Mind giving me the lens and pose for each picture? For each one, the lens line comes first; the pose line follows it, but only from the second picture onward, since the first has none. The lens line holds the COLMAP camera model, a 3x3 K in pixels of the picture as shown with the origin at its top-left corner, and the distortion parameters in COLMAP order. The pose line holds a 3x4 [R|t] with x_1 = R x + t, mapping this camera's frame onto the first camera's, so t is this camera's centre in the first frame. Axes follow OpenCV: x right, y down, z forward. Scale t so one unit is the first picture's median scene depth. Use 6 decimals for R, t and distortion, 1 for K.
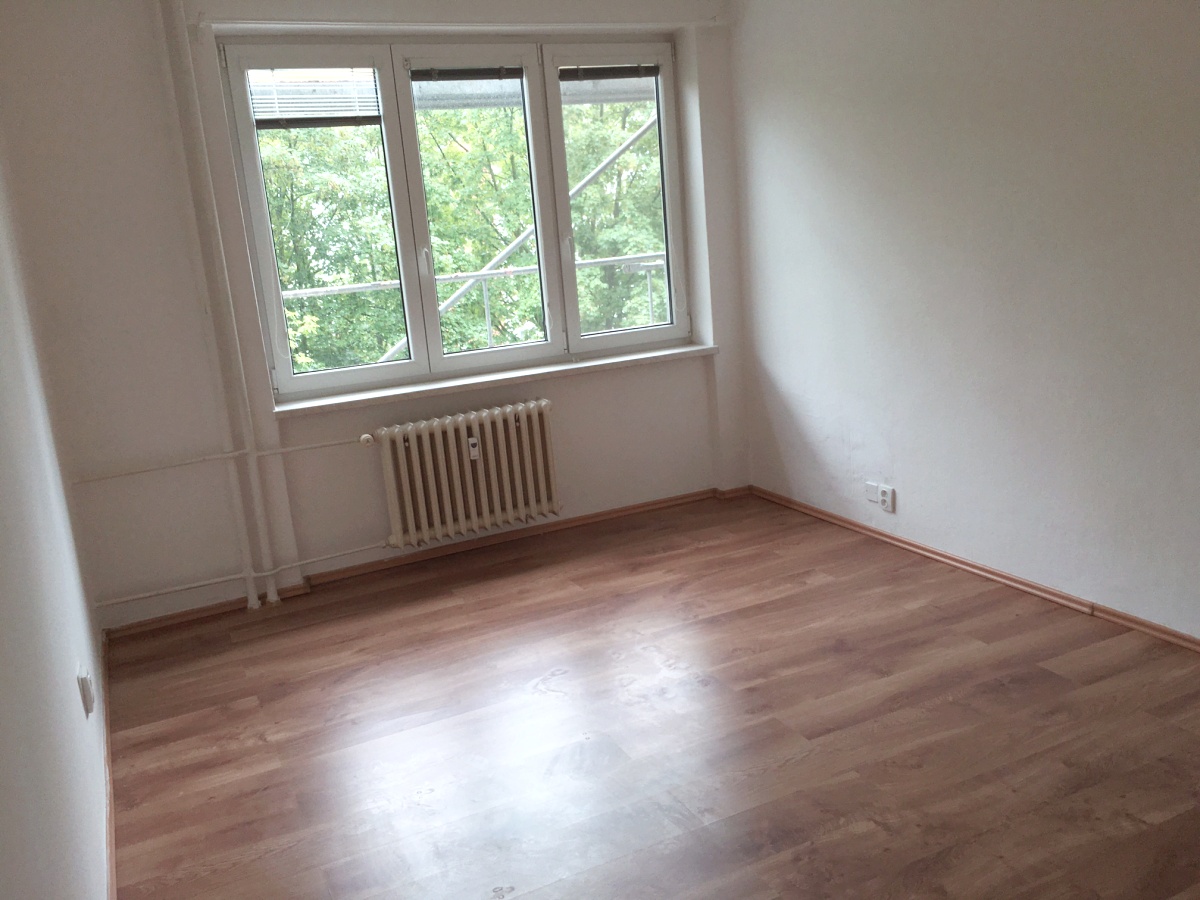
lens RADIAL K [[1034.4, 0, 625.7], [0, 1034.4, 464.3], [0, 0, 1]] dist [0.034408, -0.009942]
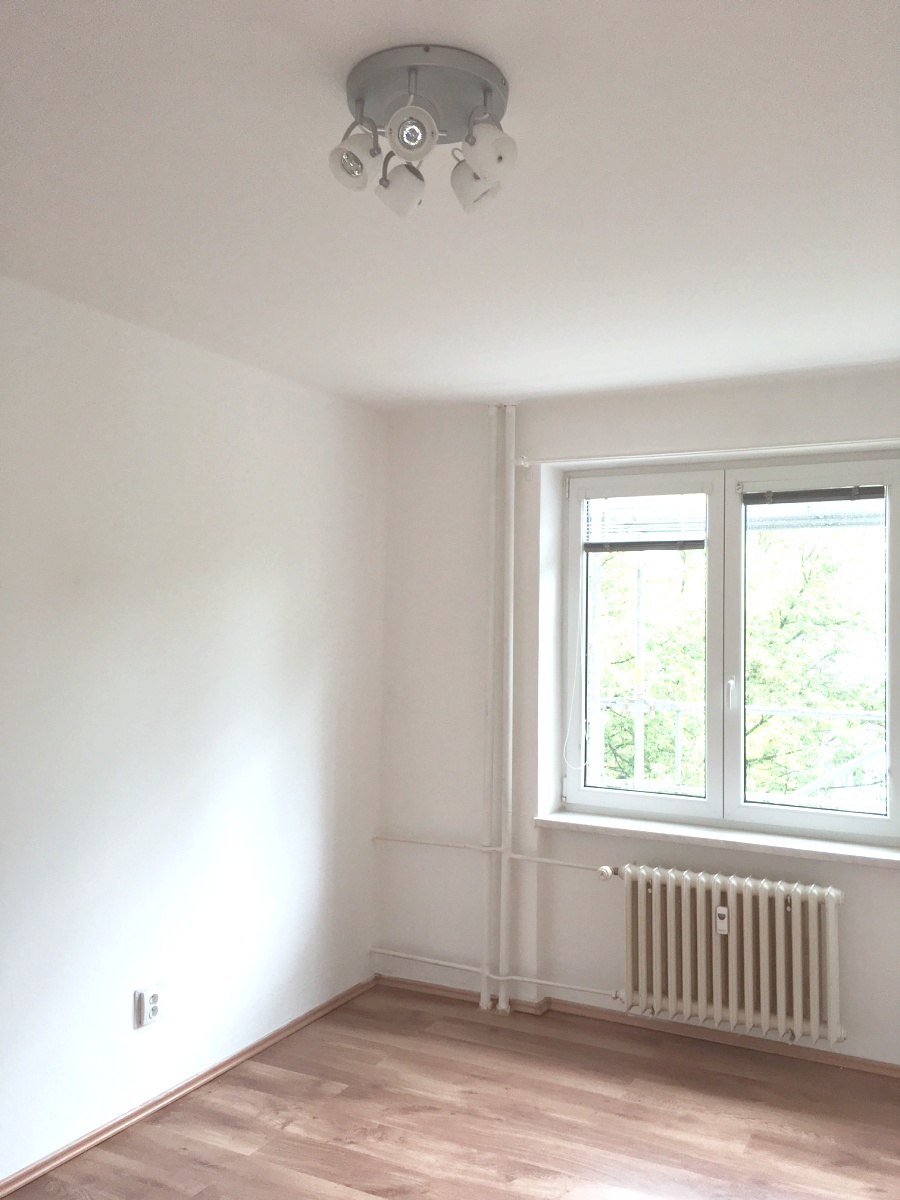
lens RADIAL K [[1020.0, 0, 451.9], [0, 1020.0, 609.7], [0, 0, 1]] dist [0.066144, -0.104528]
pose [[0.586738, 0.070795, -0.806676, 0.393319], [-0.258978, 0.960258, -0.104095, -0.118269], [0.767248, 0.269988, 0.581754, 0.299031]]
